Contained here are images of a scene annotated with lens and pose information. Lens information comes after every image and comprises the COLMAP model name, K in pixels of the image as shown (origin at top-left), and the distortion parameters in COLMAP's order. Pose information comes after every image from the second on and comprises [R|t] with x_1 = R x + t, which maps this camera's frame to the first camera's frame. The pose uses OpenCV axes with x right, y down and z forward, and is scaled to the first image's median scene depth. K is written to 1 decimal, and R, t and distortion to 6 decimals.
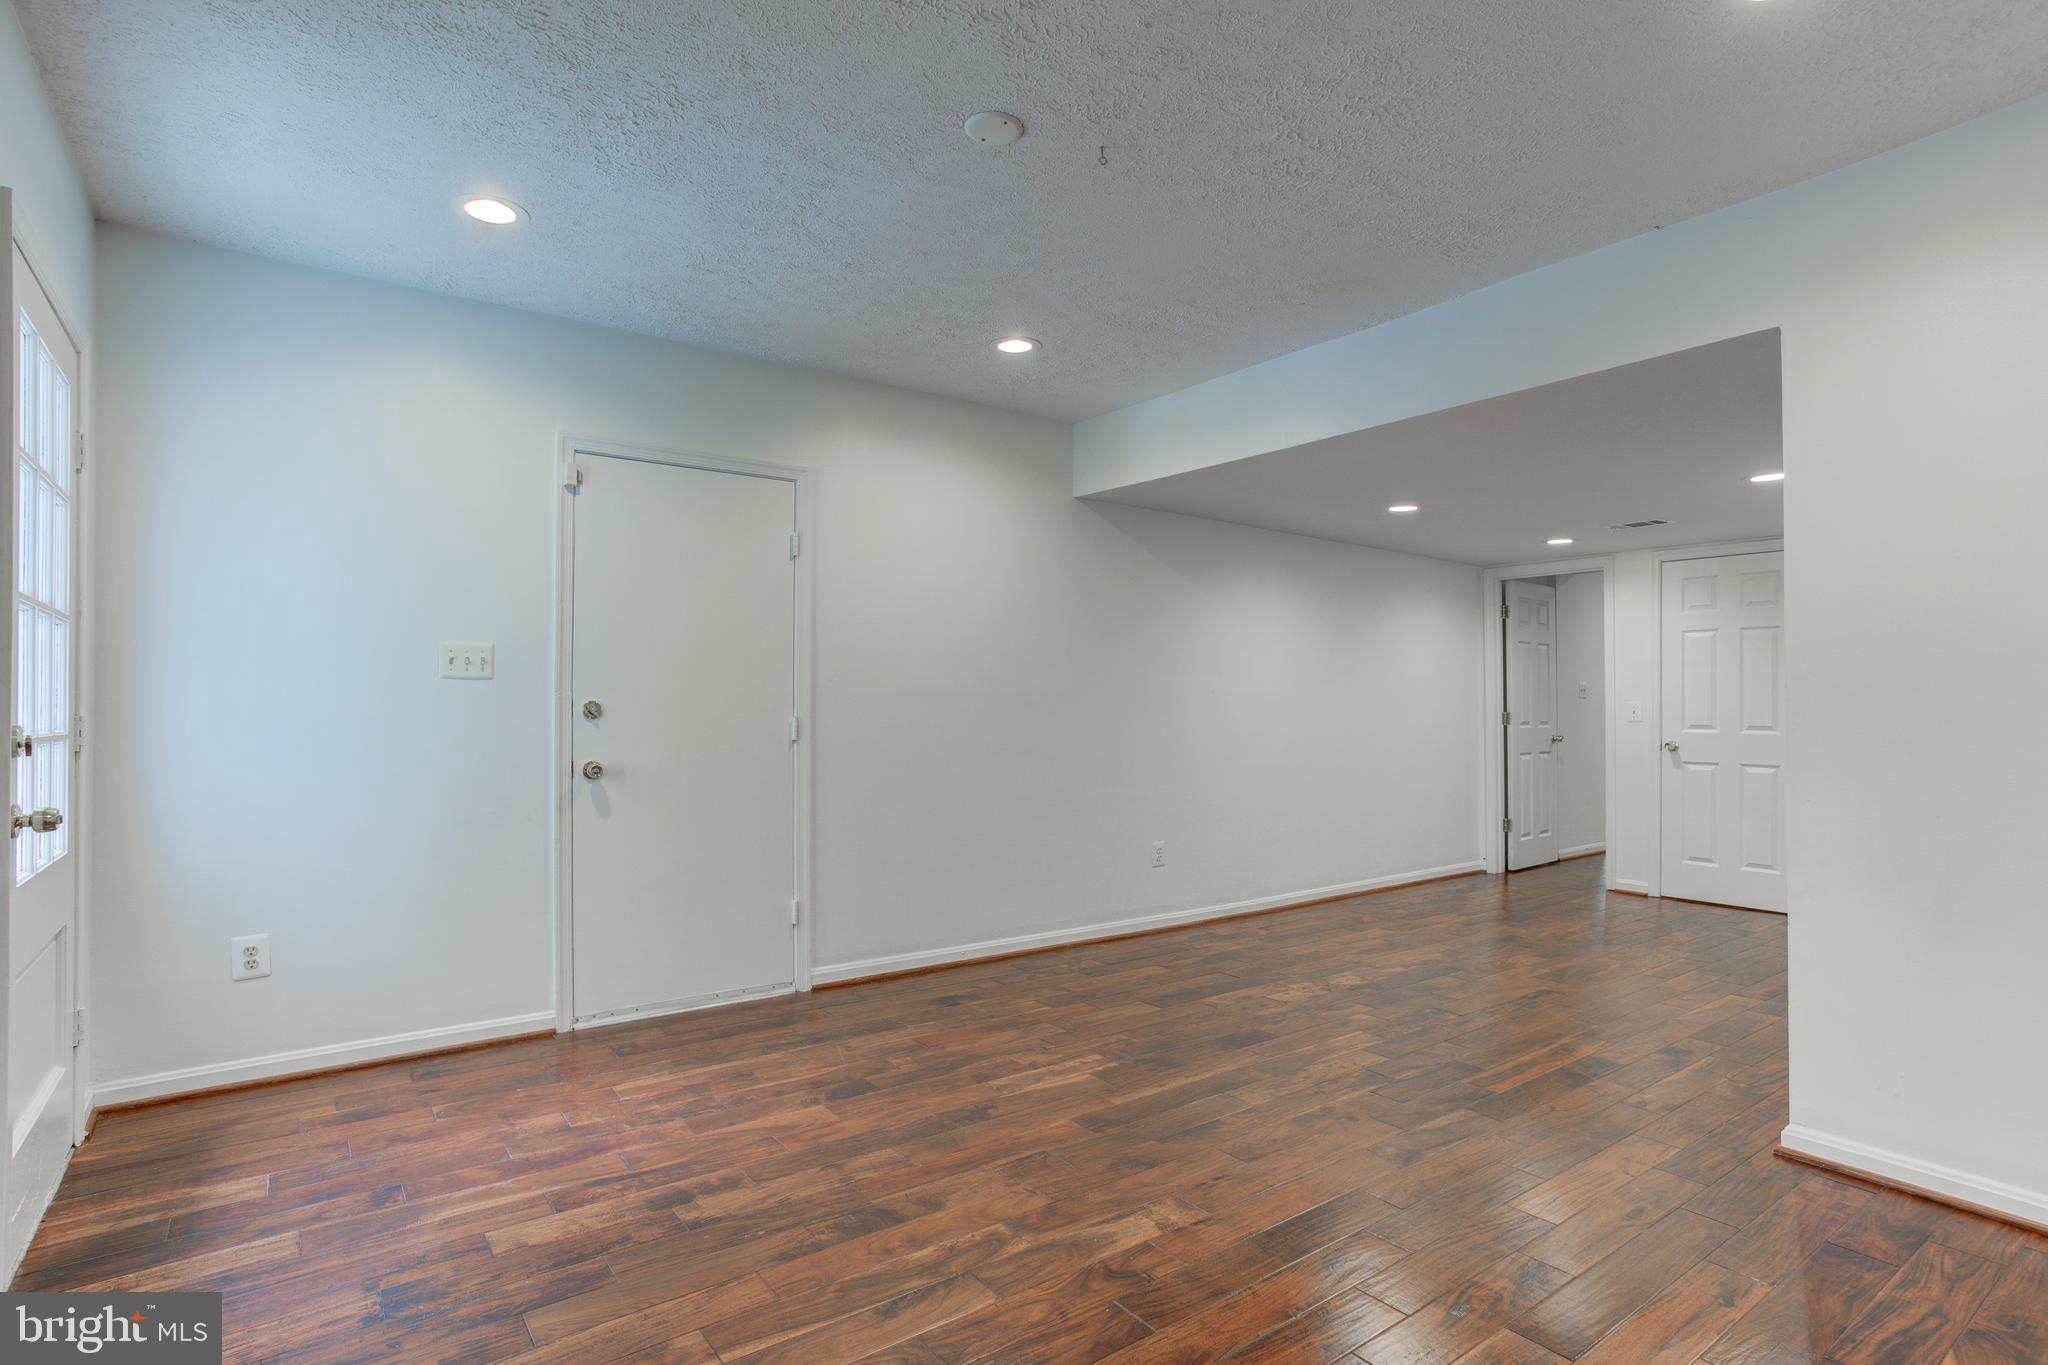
lens RADIAL K [[1014.7, 0, 1023.4], [0, 1014.7, 703.2], [0, 0, 1]] dist [0.024005, 0.000696]
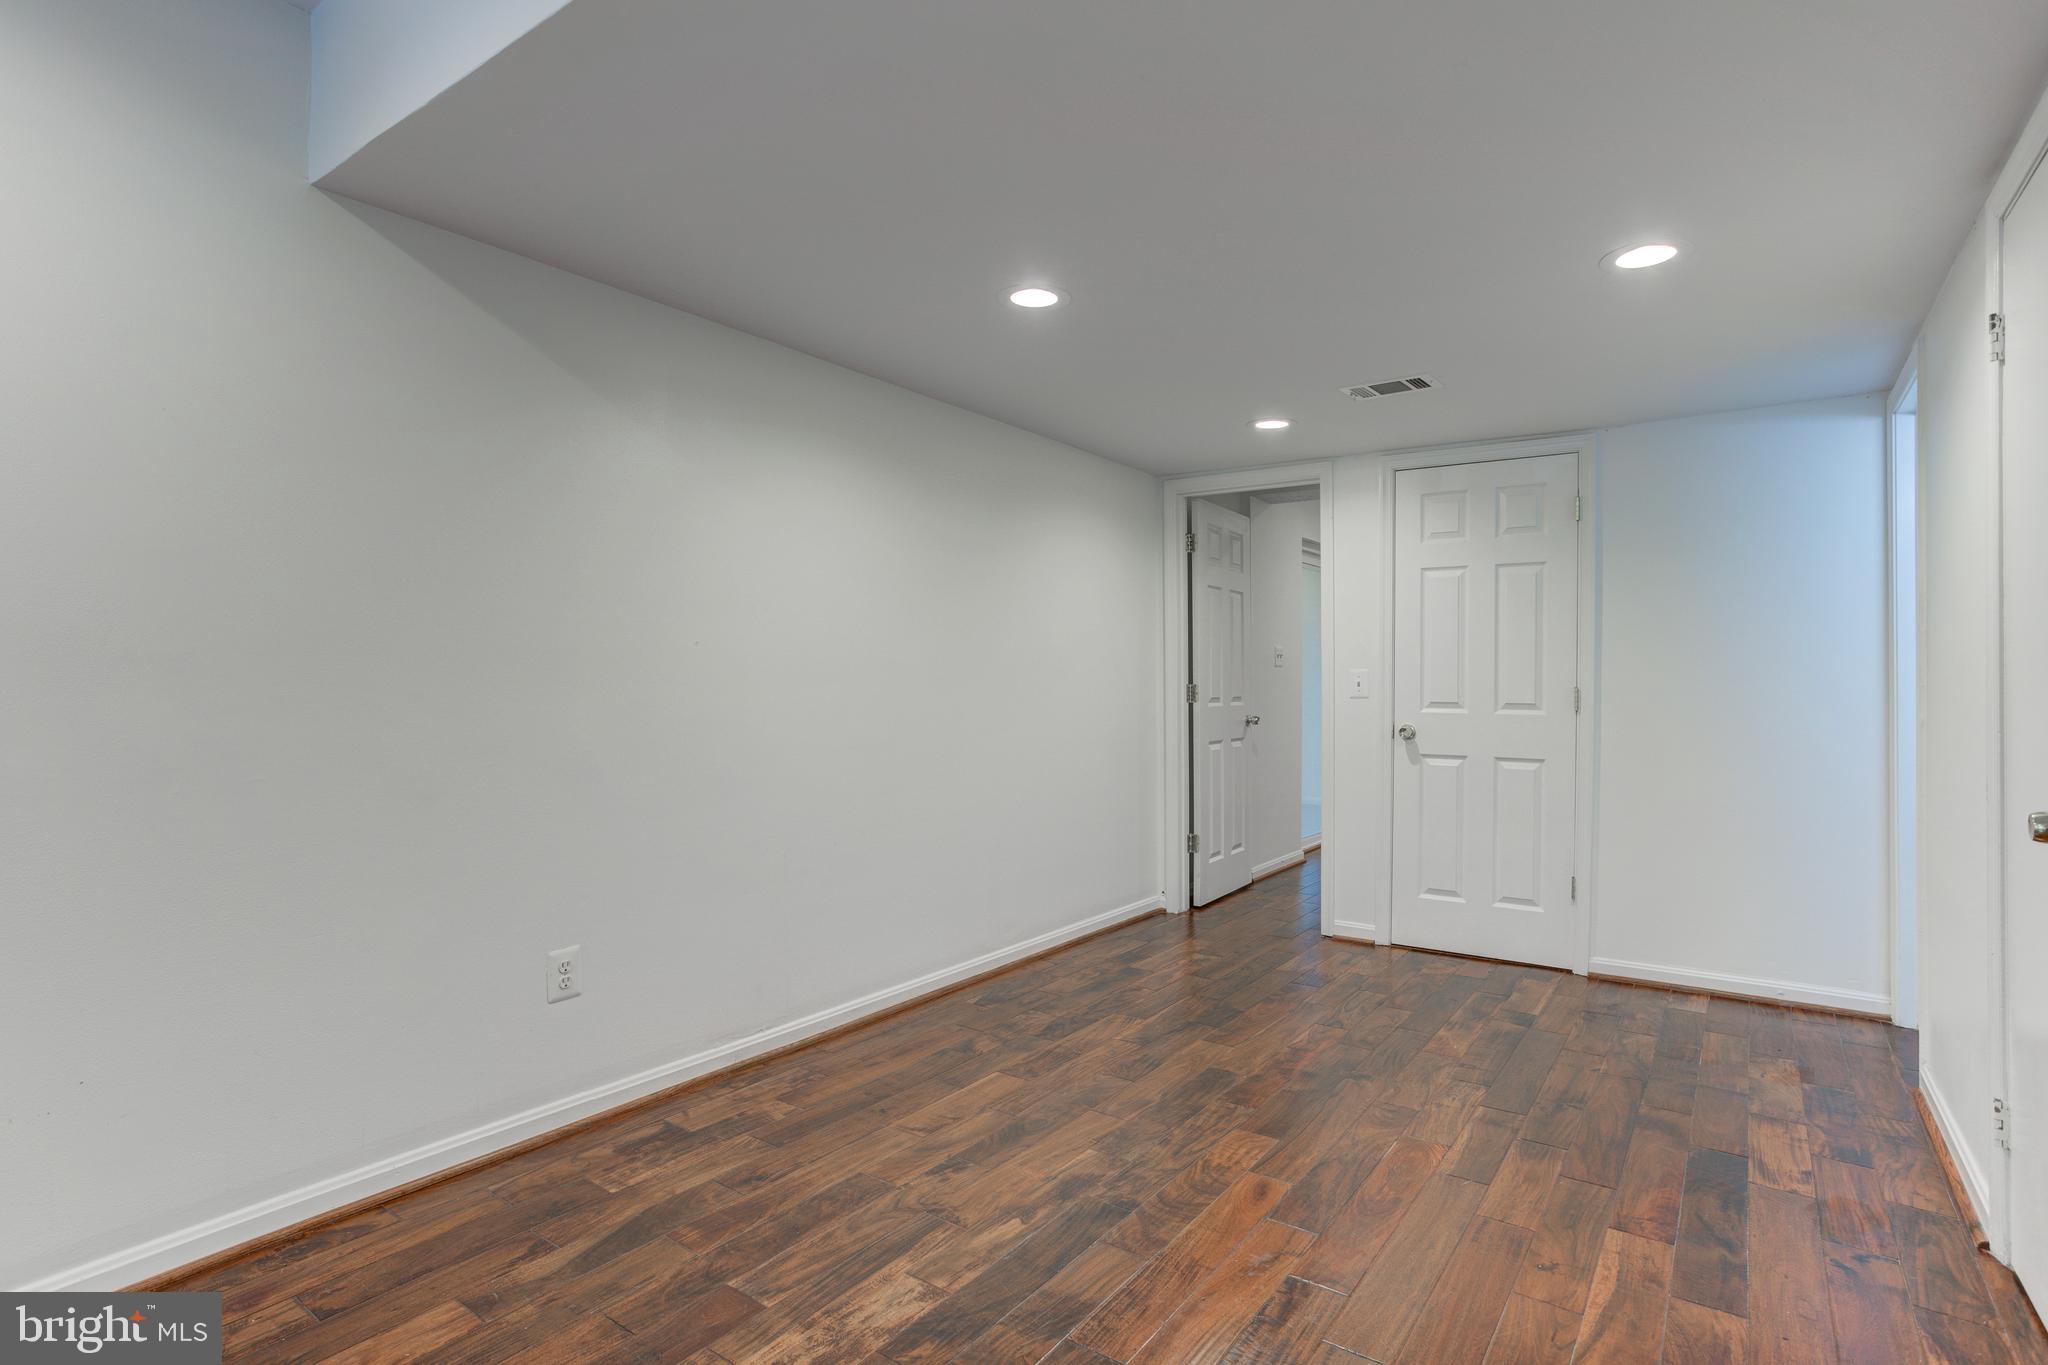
lens RADIAL K [[1035.8, 0, 1026.8], [0, 1035.8, 679.7], [0, 0, 1]] dist [-0.003690, 0.000296]
pose [[0.954398, 0.001538, 0.298534, 0.172900], [-0.002589, 0.999992, 0.003124, 0.004329], [-0.298526, -0.003755, 0.954394, 0.404230]]
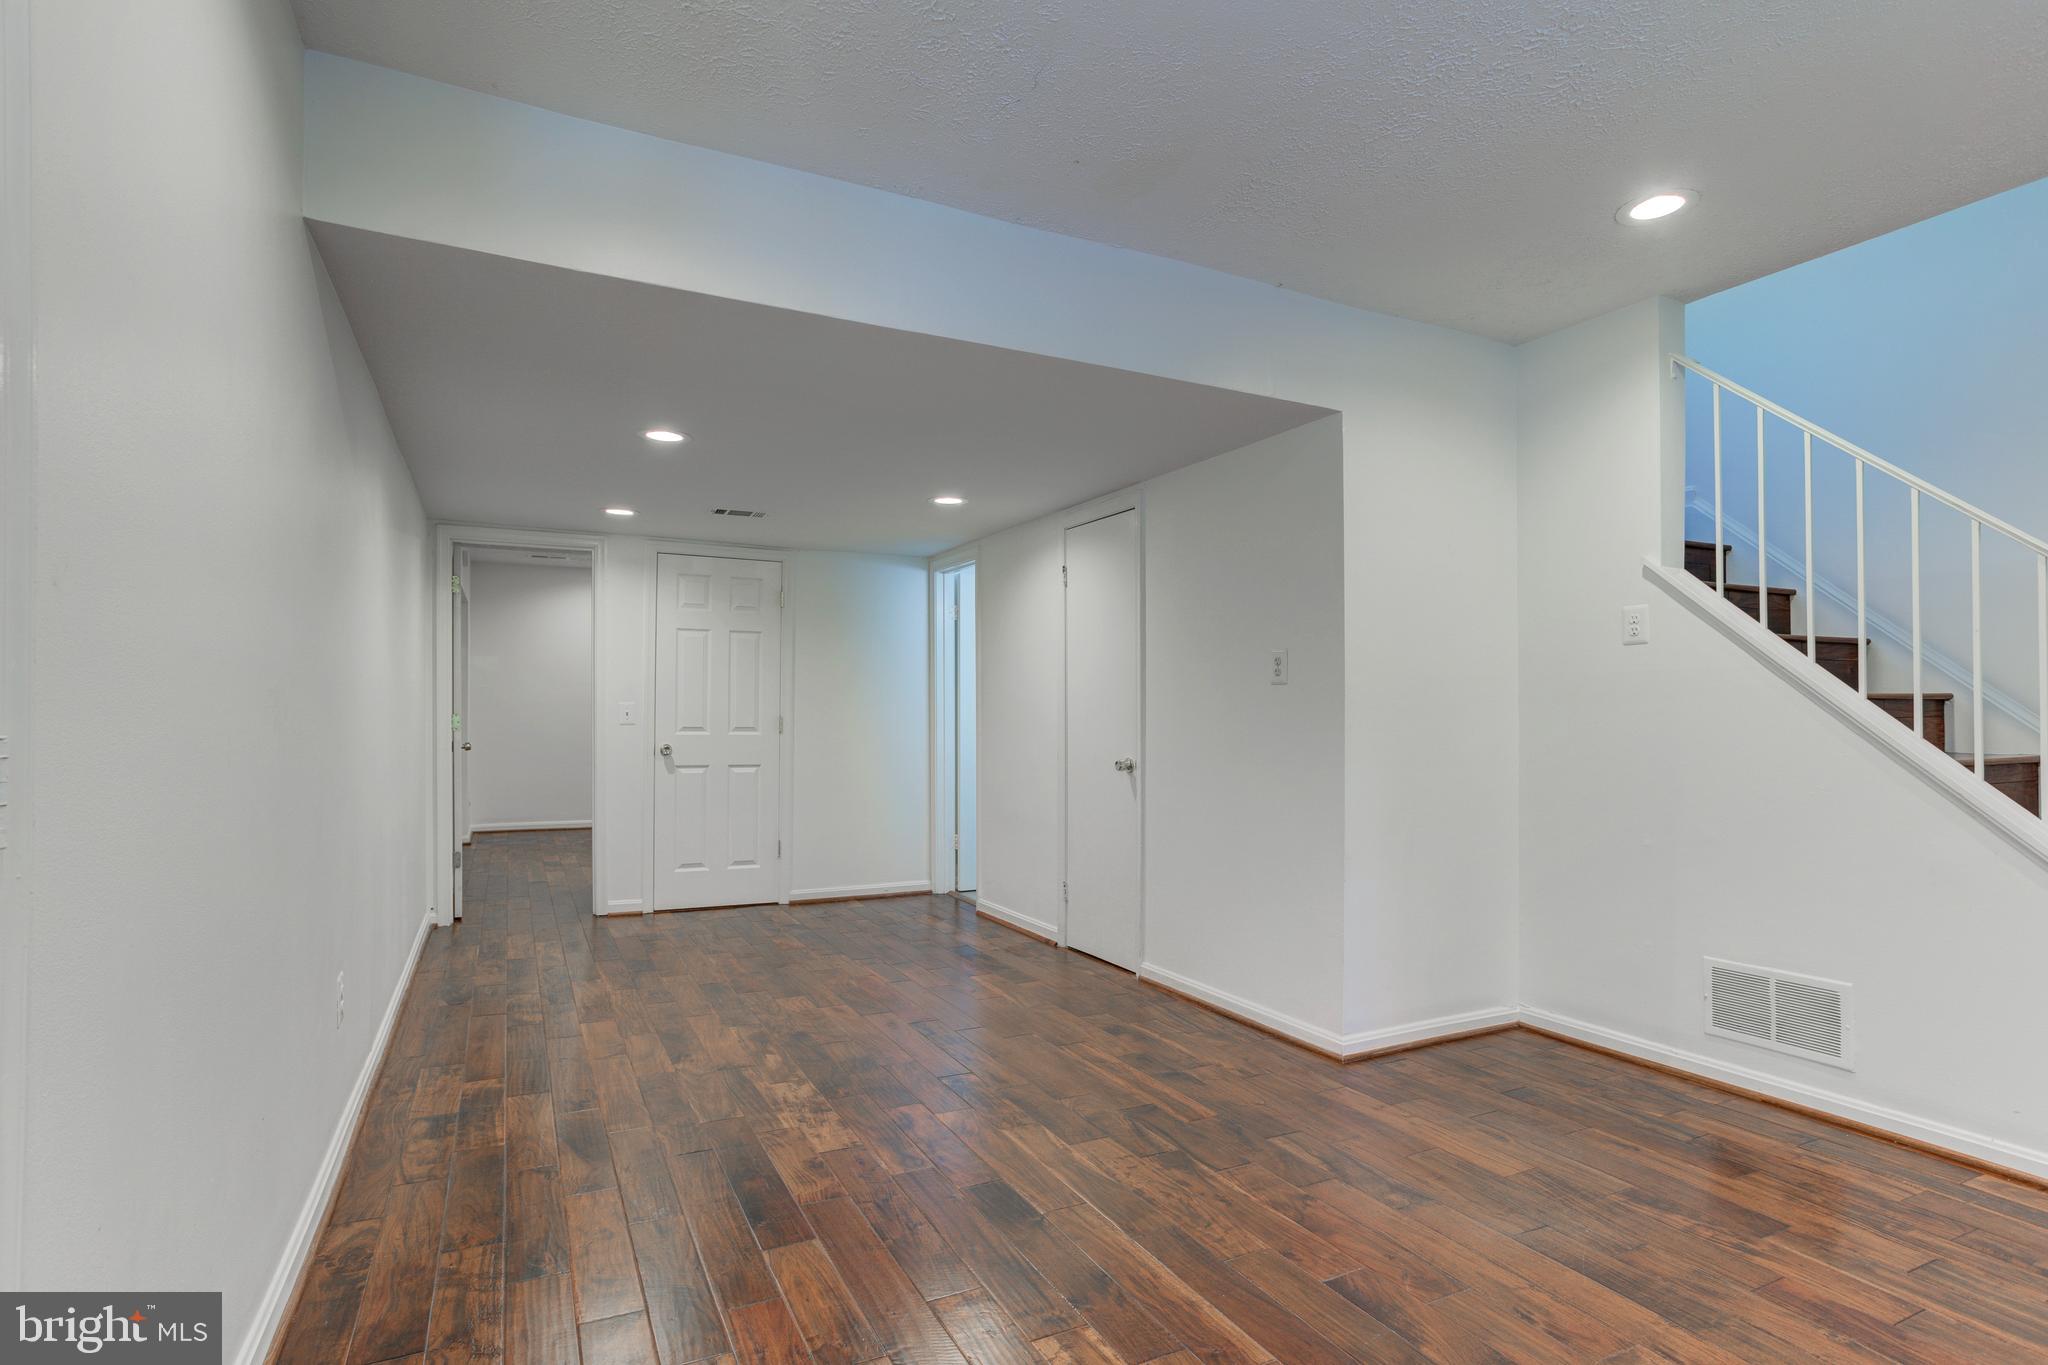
lens RADIAL K [[1065.7, 0, 1026.9], [0, 1065.7, 694.6], [0, 0, 1]] dist [-0.054257, 0.033380]
pose [[0.176560, 0.019770, 0.984091, -0.271571], [-0.009428, 0.999786, -0.018394, 0.006082], [-0.984245, -0.006030, 0.176709, 0.508982]]
